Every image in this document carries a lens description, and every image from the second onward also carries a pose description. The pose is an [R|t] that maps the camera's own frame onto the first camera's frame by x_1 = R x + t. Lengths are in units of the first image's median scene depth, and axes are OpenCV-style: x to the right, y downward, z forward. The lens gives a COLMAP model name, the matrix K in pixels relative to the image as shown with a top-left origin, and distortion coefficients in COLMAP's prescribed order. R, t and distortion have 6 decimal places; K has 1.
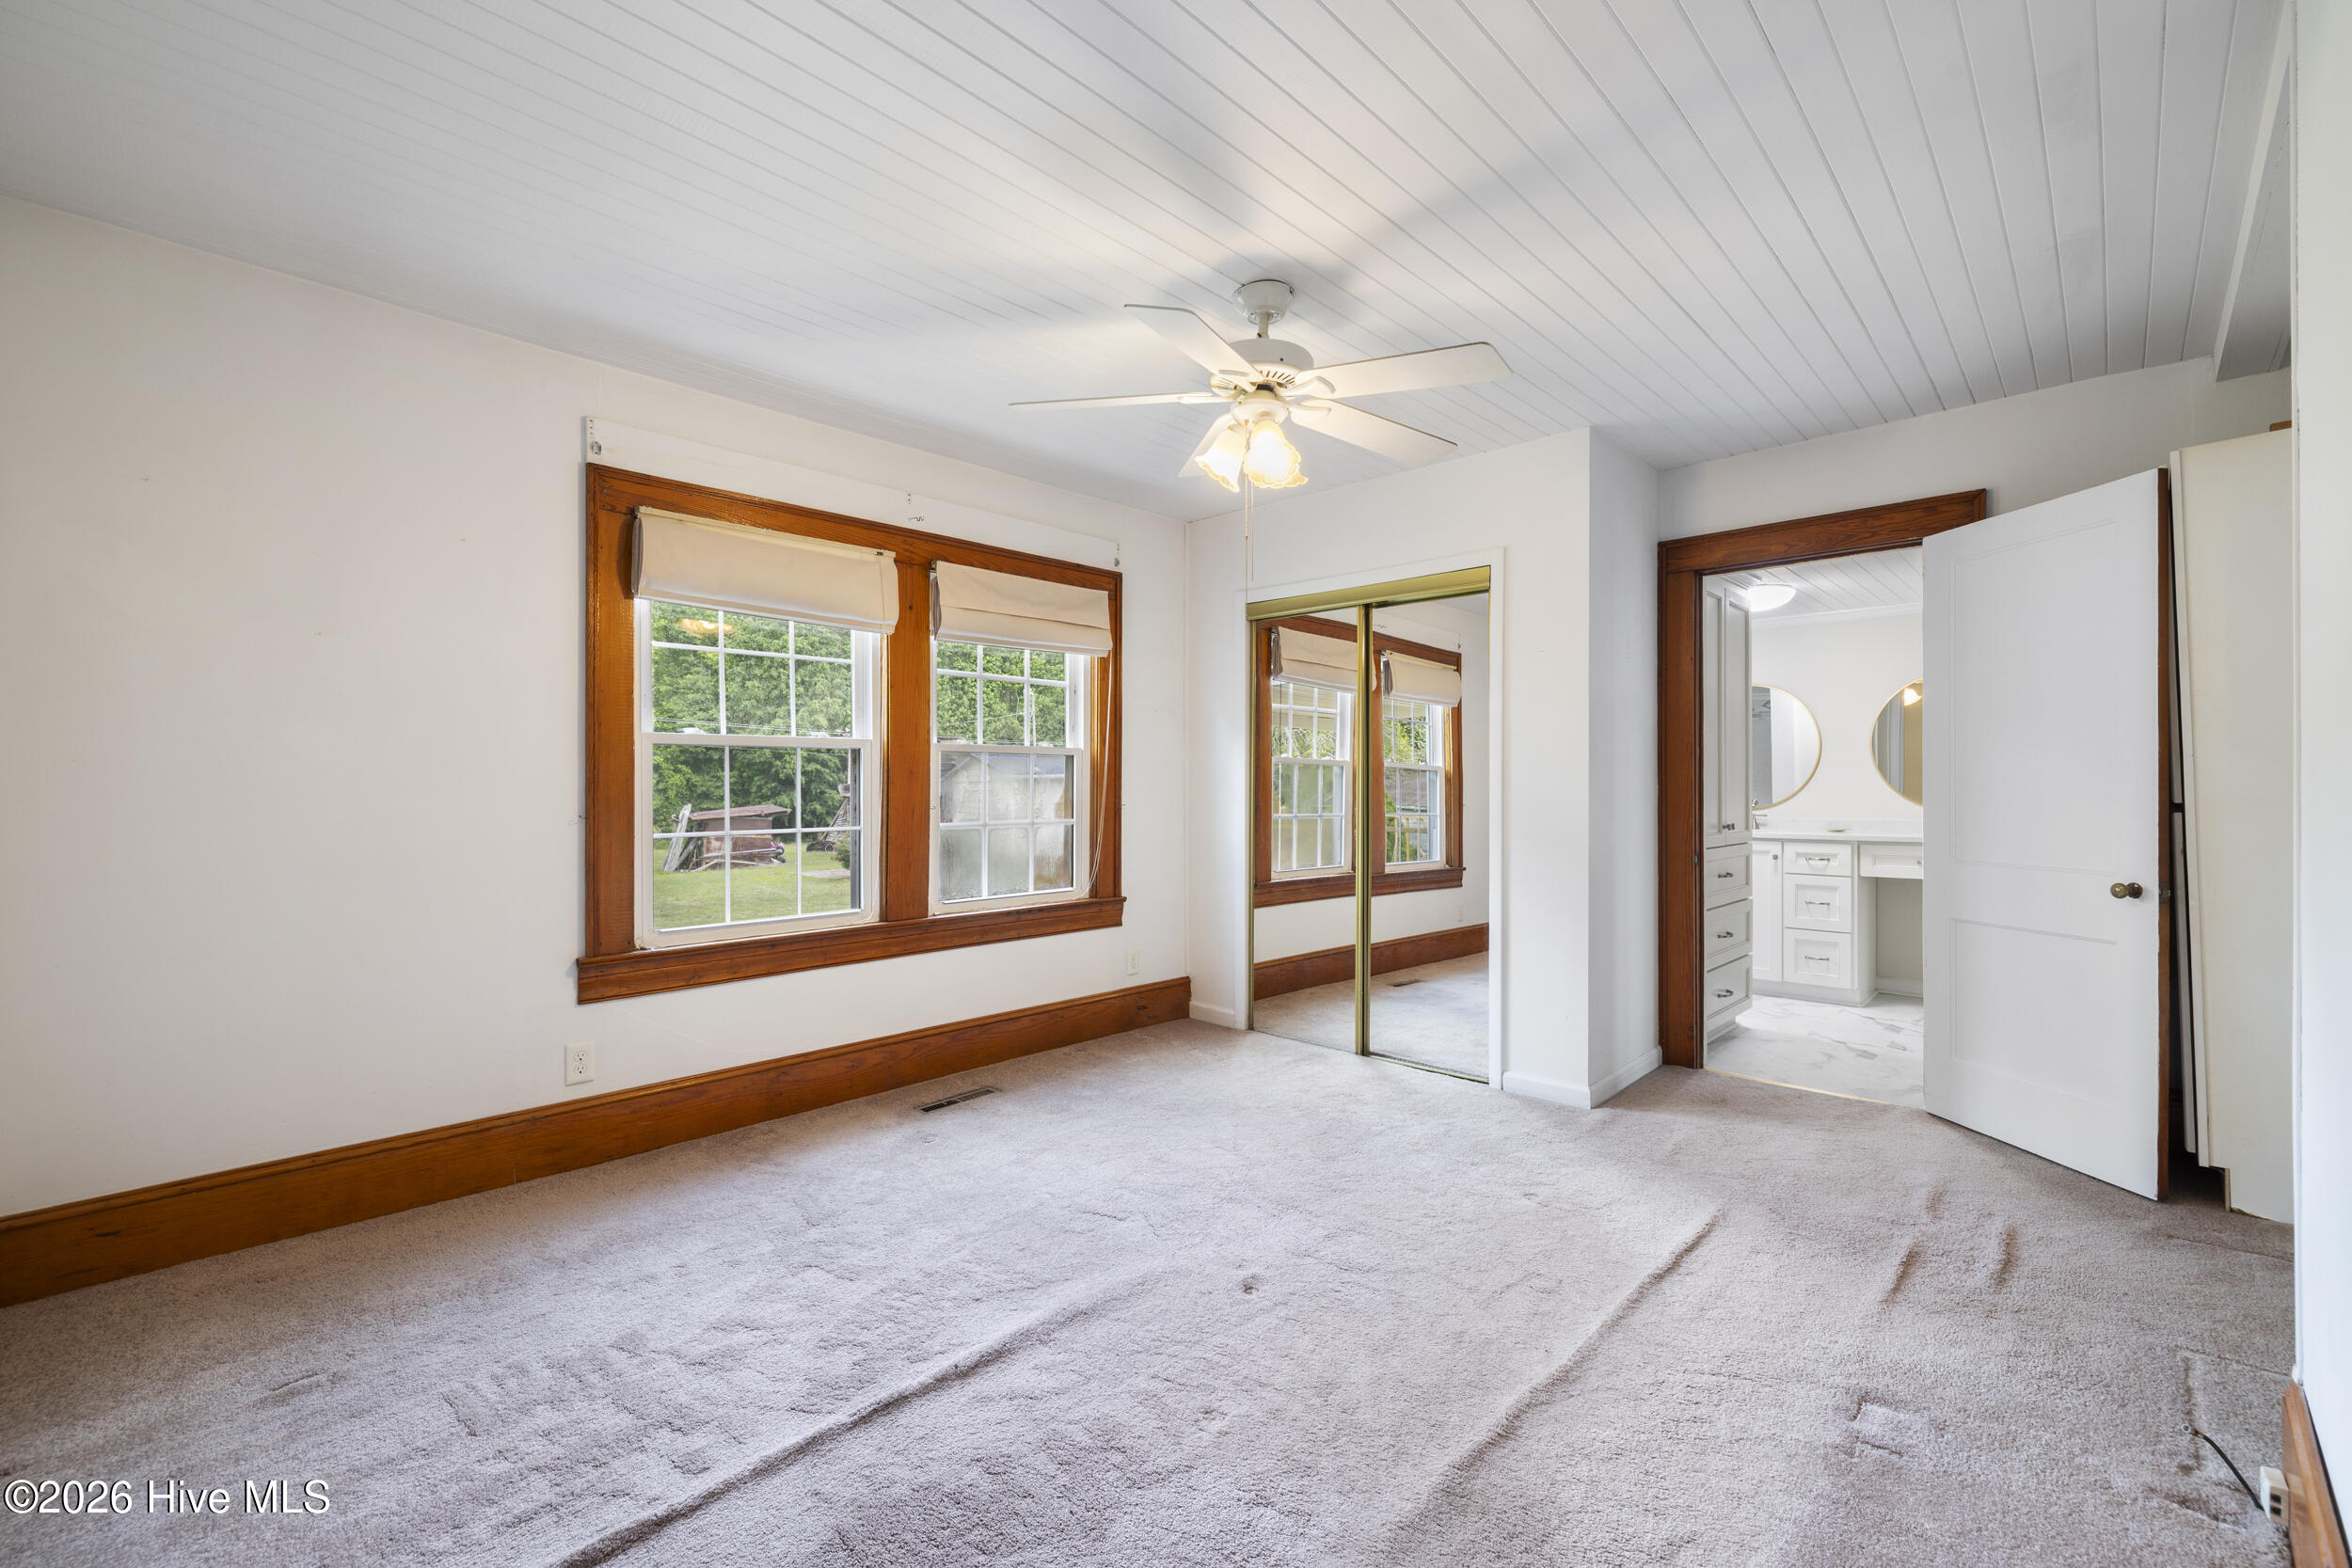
lens RADIAL K [[986.9, 0, 1167.9], [0, 986.9, 780.8], [0, 0, 1]] dist [0.000783, -0.000449]
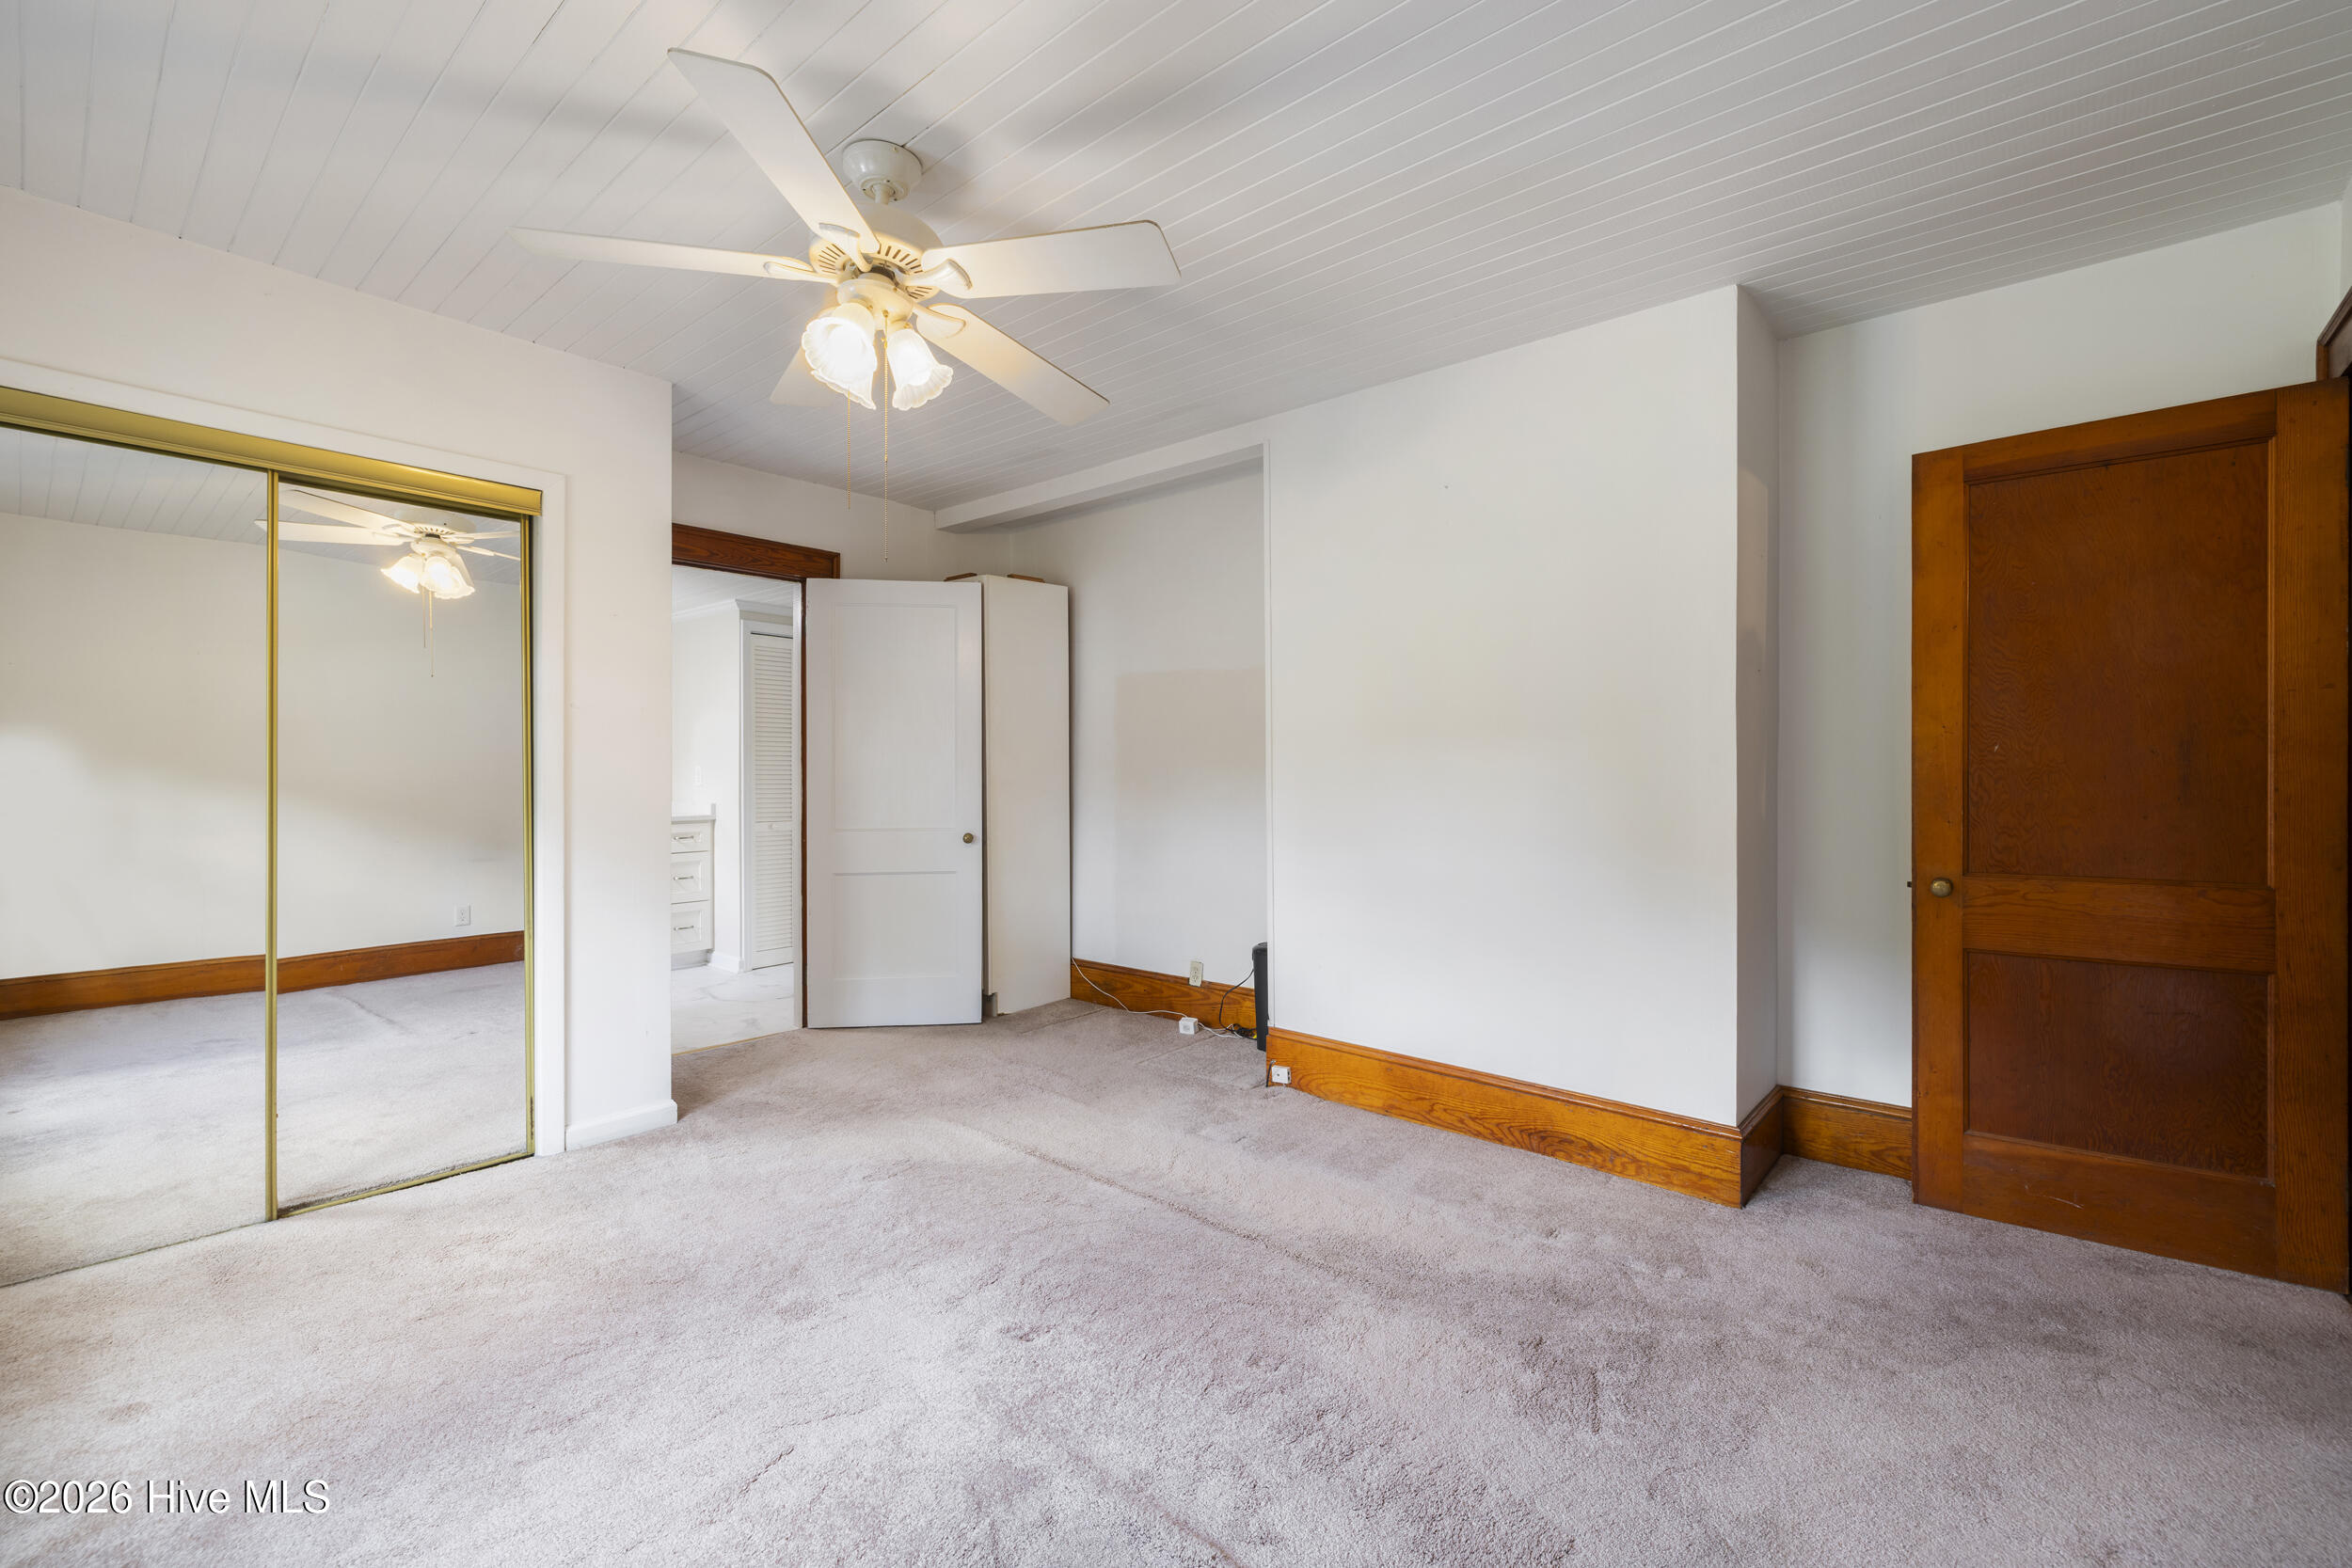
lens RADIAL K [[986.9, 0, 1169.1], [0, 986.9, 778.7], [0, 0, 1]] dist [0.000783, -0.000449]
pose [[-0.046258, -0.002346, 0.998927, -0.601342], [-0.007196, 0.999972, 0.002016, 0.006075], [-0.998904, -0.007095, -0.046274, 0.680369]]
